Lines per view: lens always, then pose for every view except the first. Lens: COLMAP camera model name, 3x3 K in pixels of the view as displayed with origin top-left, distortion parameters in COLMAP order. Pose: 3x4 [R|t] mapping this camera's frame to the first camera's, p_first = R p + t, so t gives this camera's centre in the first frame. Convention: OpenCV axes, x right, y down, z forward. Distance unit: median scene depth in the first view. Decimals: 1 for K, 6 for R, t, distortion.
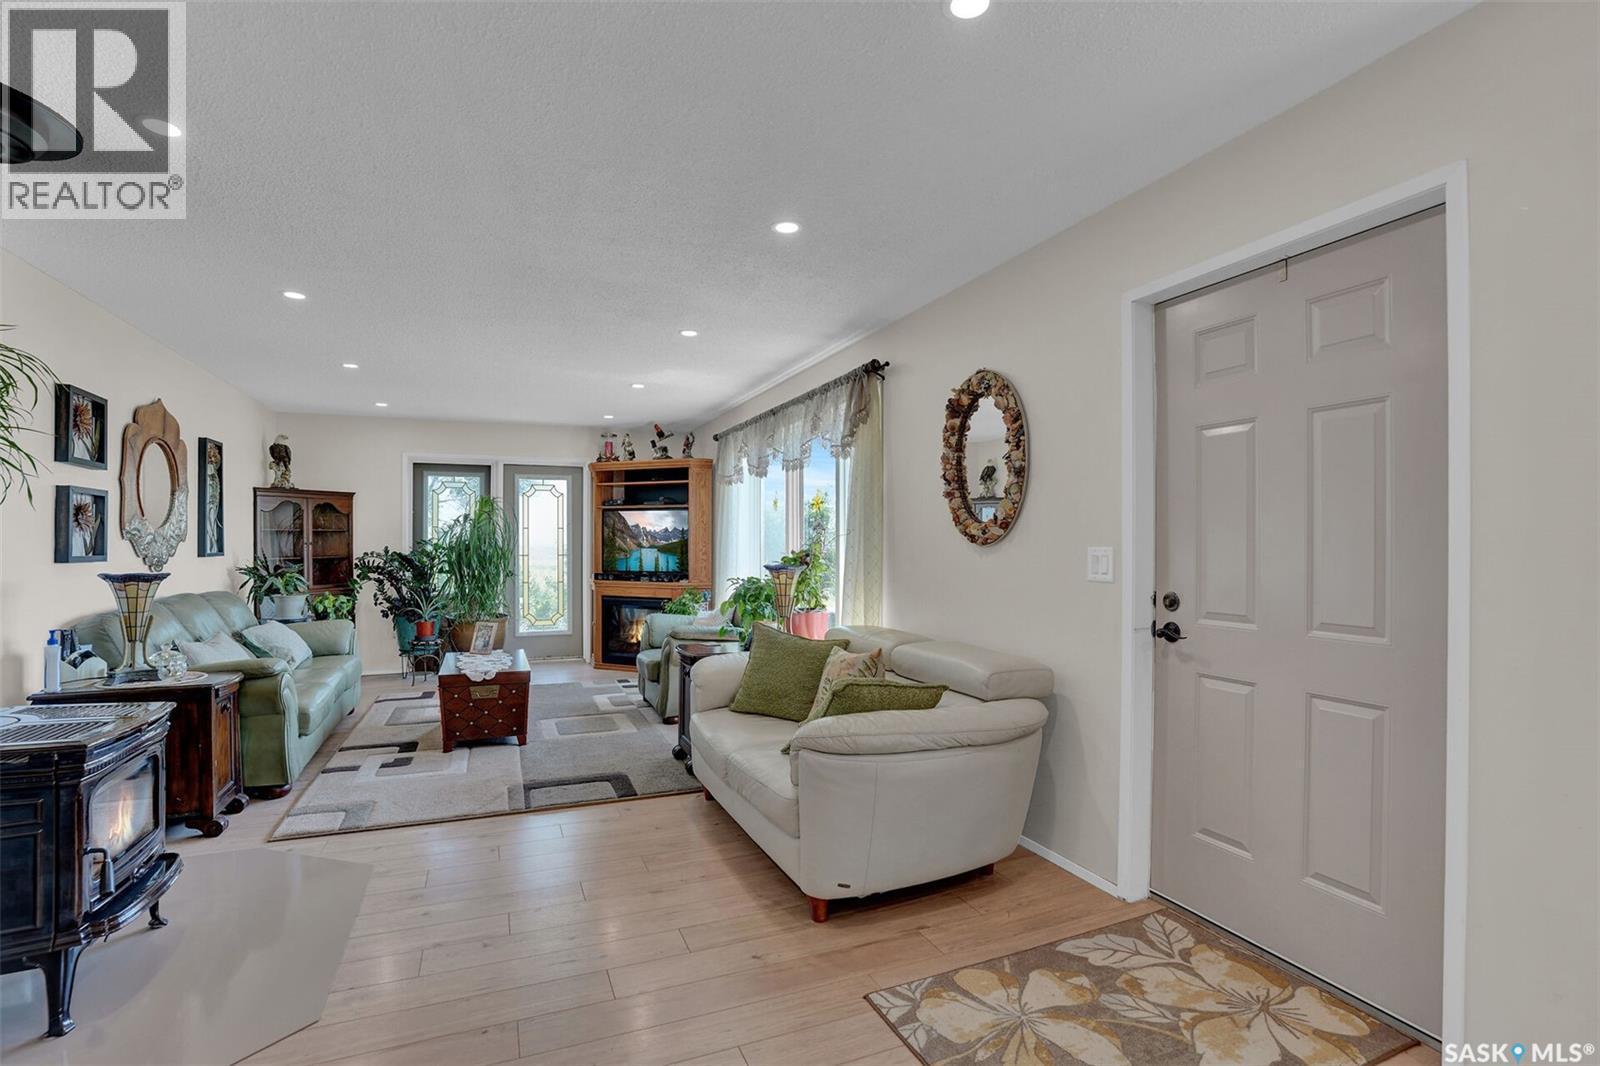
lens RADIAL K [[744.2, 0, 772.0], [0, 744.2, 544.5], [0, 0, 1]] dist [-0.044449, 0.006626]
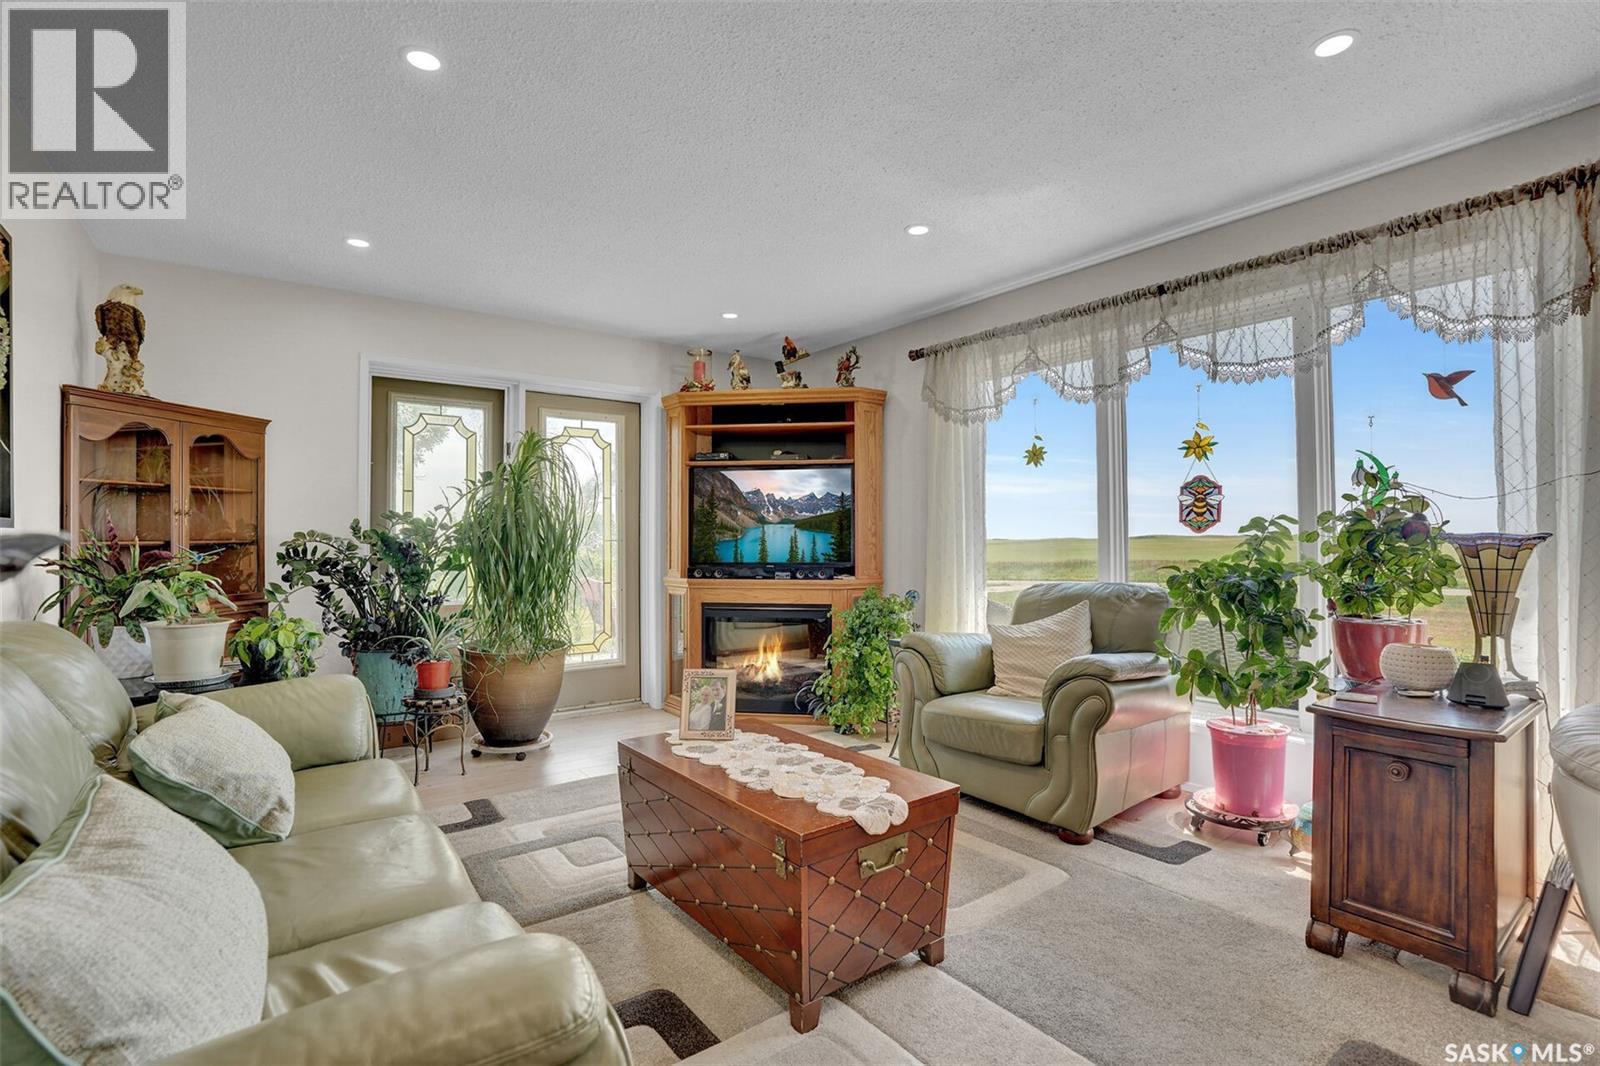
lens RADIAL K [[744.2, 0, 801.1], [0, 744.2, 531.3], [0, 0, 1]] dist [-0.044449, 0.006626]
pose [[0.963151, -0.003666, 0.268937, -0.327207], [0.006732, 0.999922, -0.010479, 0.016956], [-0.268877, 0.011904, 0.963101, 0.377766]]
